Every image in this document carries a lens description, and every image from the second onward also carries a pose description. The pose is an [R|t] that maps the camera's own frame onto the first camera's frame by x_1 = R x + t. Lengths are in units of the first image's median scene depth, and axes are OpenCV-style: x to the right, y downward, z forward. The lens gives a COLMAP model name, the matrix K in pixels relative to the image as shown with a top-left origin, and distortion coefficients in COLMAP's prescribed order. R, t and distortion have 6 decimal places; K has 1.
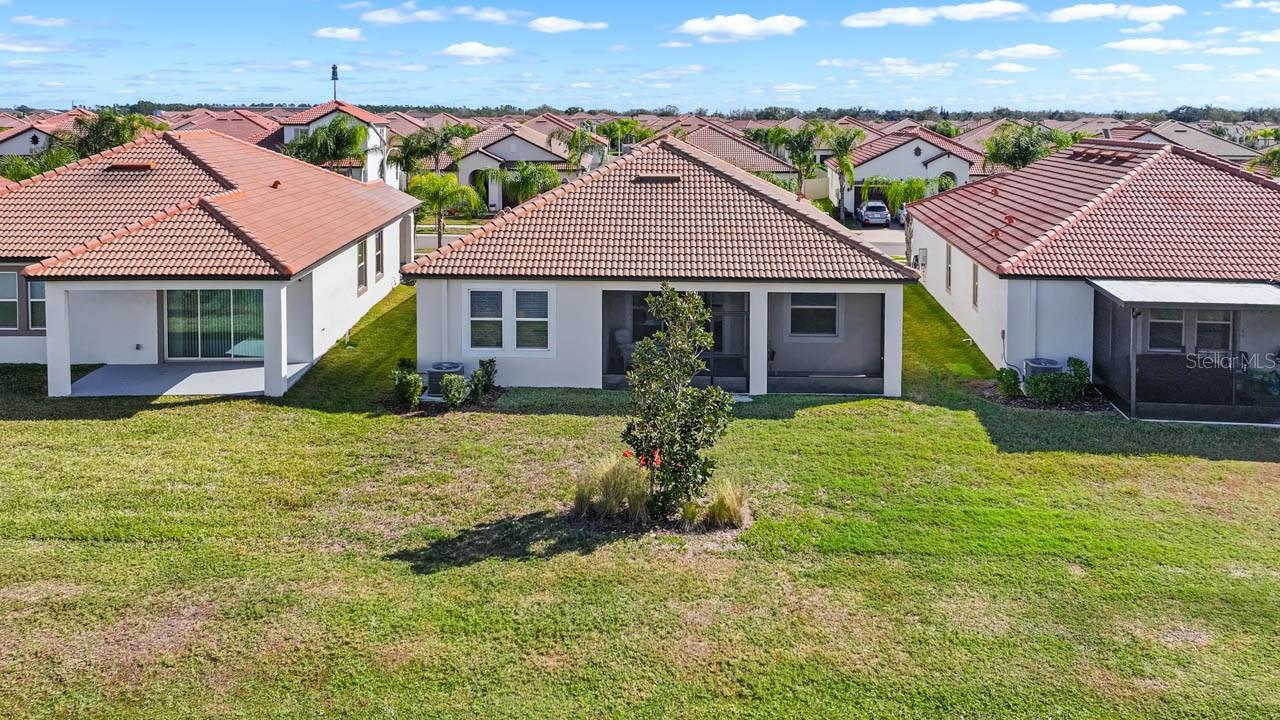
lens RADIAL K [[1076.6, 0, 652.1], [0, 1076.6, 327.6], [0, 0, 1]] dist [-0.000695, 0.001105]
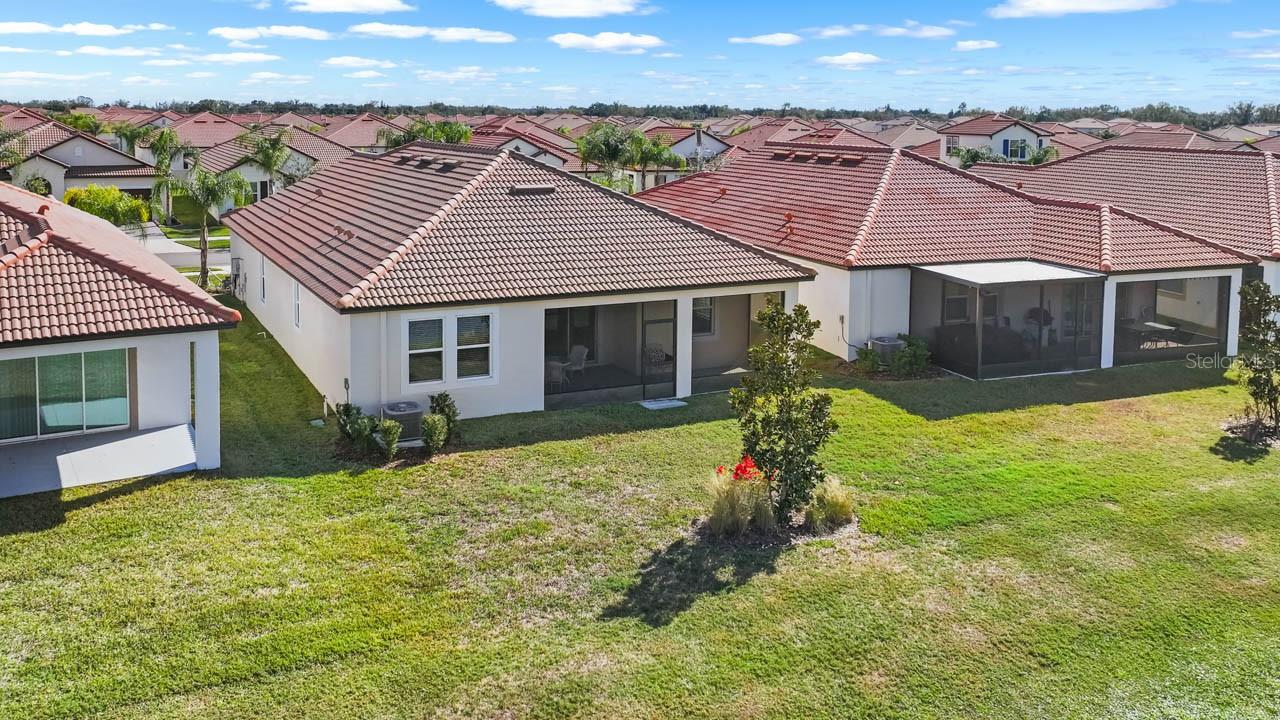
lens RADIAL K [[1045.8, 0, 608.3], [0, 1045.8, 350.3], [0, 0, 1]] dist [0.006768, -0.001681]
pose [[0.882660, -0.098904, 0.459487, -0.431686], [0.083782, 0.995061, 0.053242, -0.043141], [-0.462484, -0.008497, 0.886587, 0.138182]]
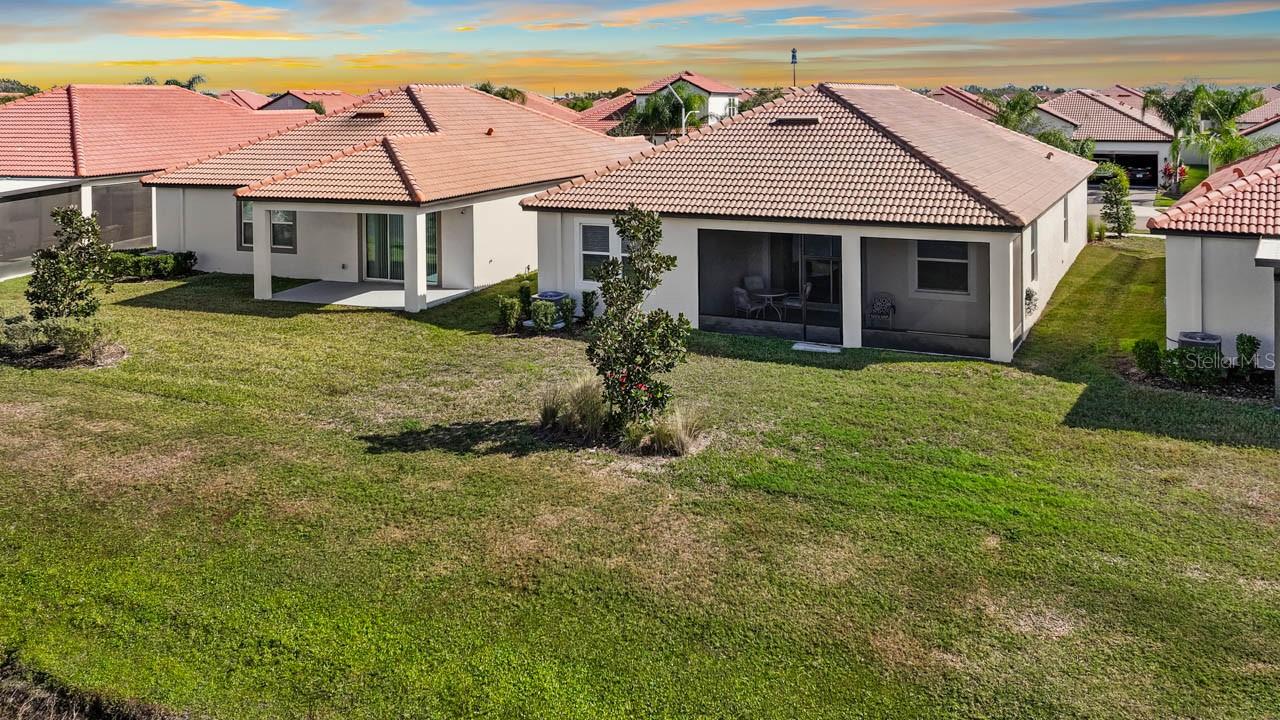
lens RADIAL K [[1082.8, 0, 640.0], [0, 1082.8, 360.0], [0, 0, 1]] dist [0.001540, -0.001034]
pose [[0.910151, 0.084893, -0.405485, 0.320730], [-0.068327, 0.996136, 0.055185, 0.034388], [0.408602, -0.022521, 0.912435, 0.062587]]
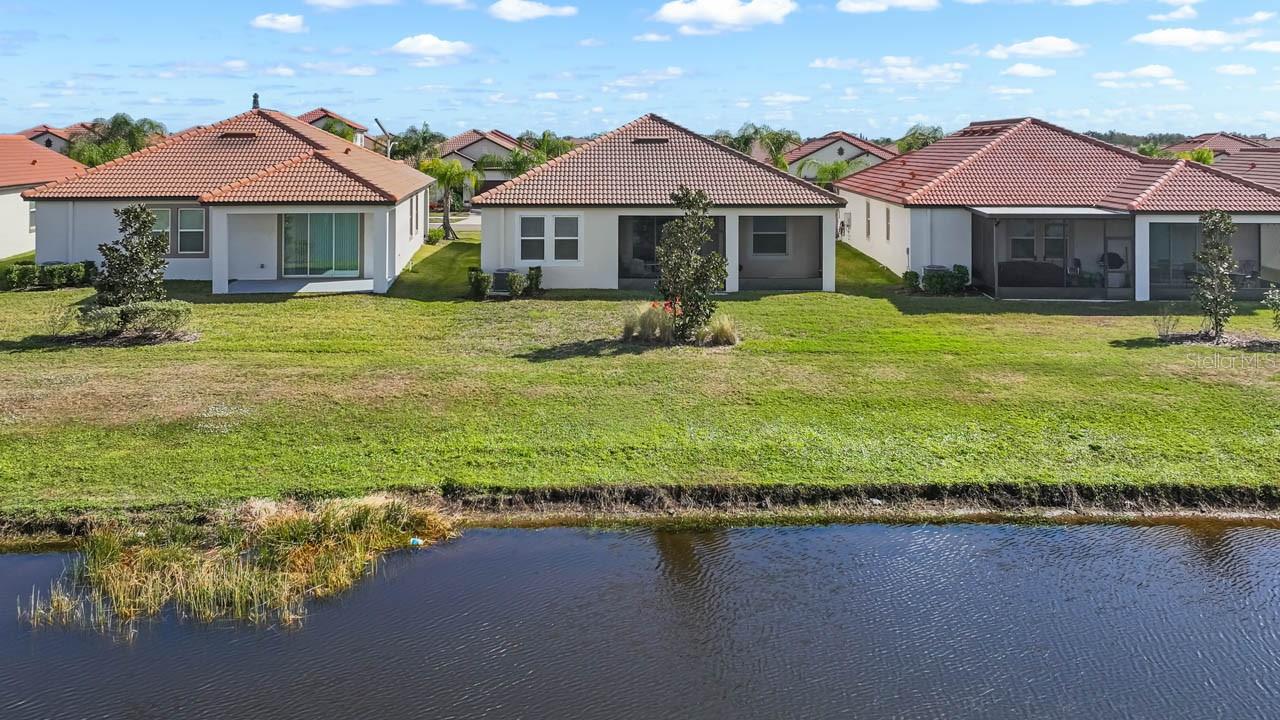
lens RADIAL K [[1082.8, 0, 640.0], [0, 1082.8, 360.0], [0, 0, 1]] dist [0.001540, -0.001034]
pose [[0.998177, -0.013913, 0.058725, -0.102300], [0.013943, 0.999903, -0.000110, 0.149239], [-0.058718, 0.000929, 0.998274, -0.375895]]
